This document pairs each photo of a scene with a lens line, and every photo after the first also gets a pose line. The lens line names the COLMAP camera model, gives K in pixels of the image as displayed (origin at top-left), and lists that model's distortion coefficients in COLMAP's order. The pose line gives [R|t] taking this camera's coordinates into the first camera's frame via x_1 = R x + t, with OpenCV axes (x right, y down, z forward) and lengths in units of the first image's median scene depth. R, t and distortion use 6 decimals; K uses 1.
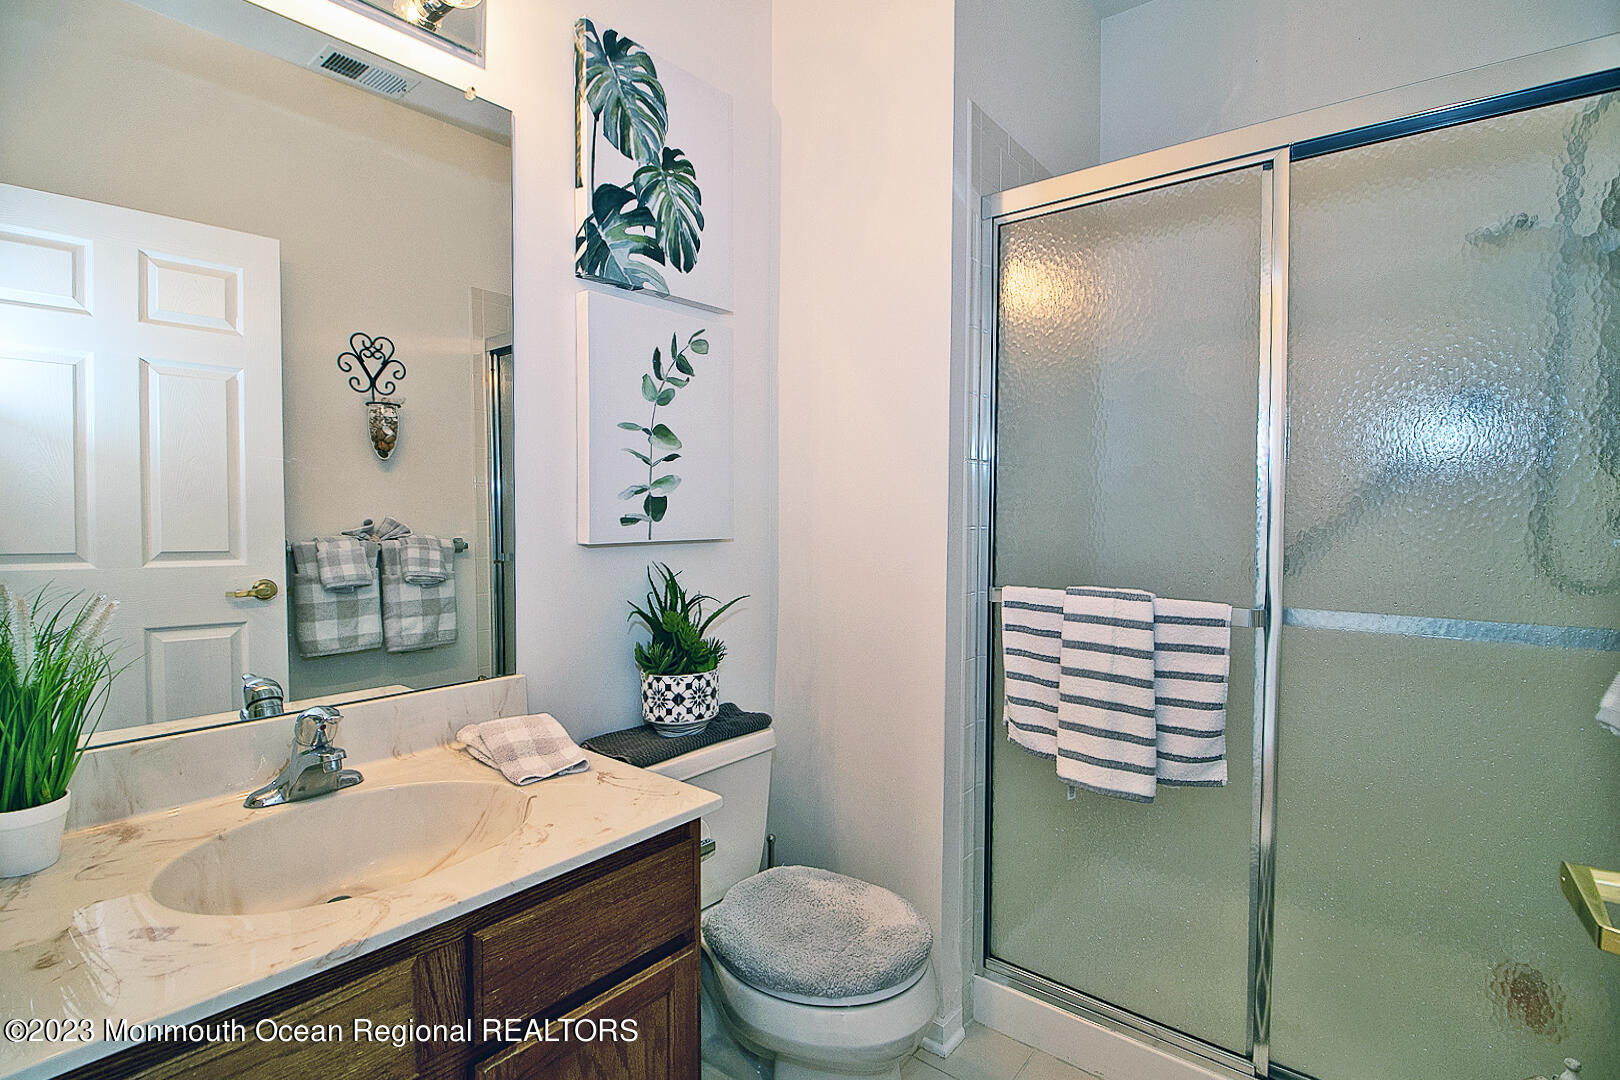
lens RADIAL K [[770.0, 0, 808.7], [0, 770.0, 516.7], [0, 0, 1]] dist [-0.002402, -0.010302]
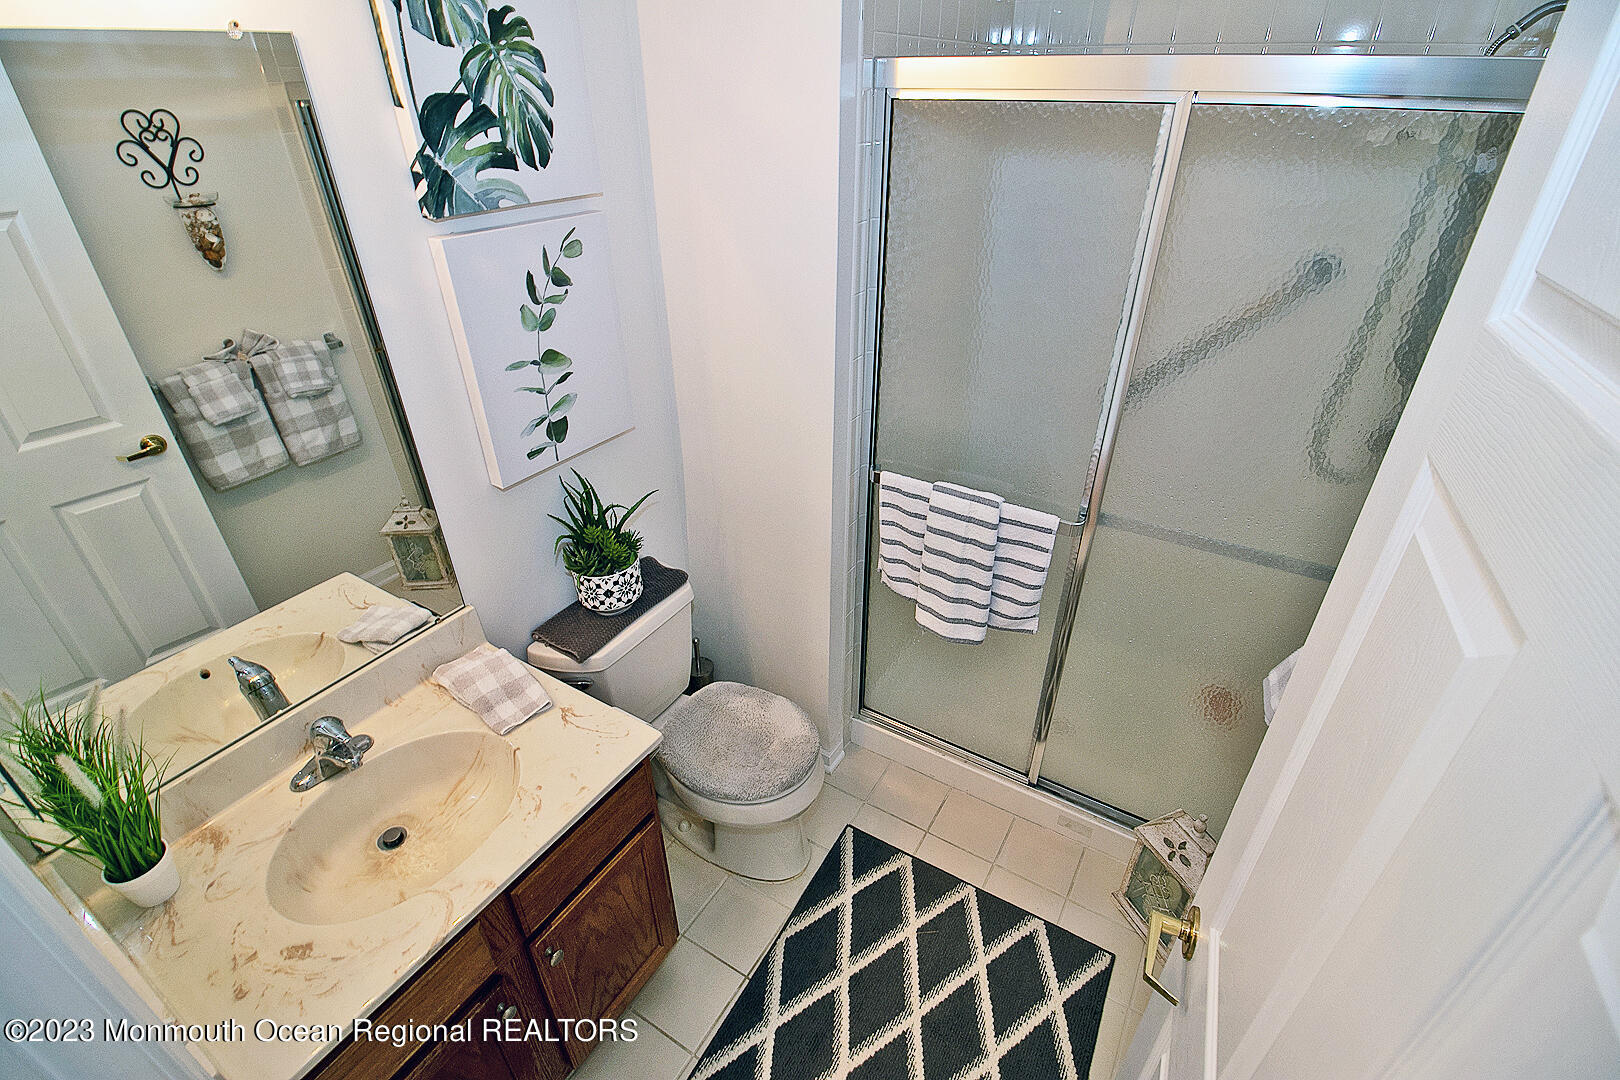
lens RADIAL K [[748.8, 0, 811.5], [0, 748.8, 548.7], [0, 0, 1]] dist [-0.000033, -0.014217]
pose [[0.990568, -0.078303, 0.112445, 0.015467], [0.010165, 0.860363, 0.509580, -0.387751], [-0.136646, -0.503630, 0.853044, 0.006493]]
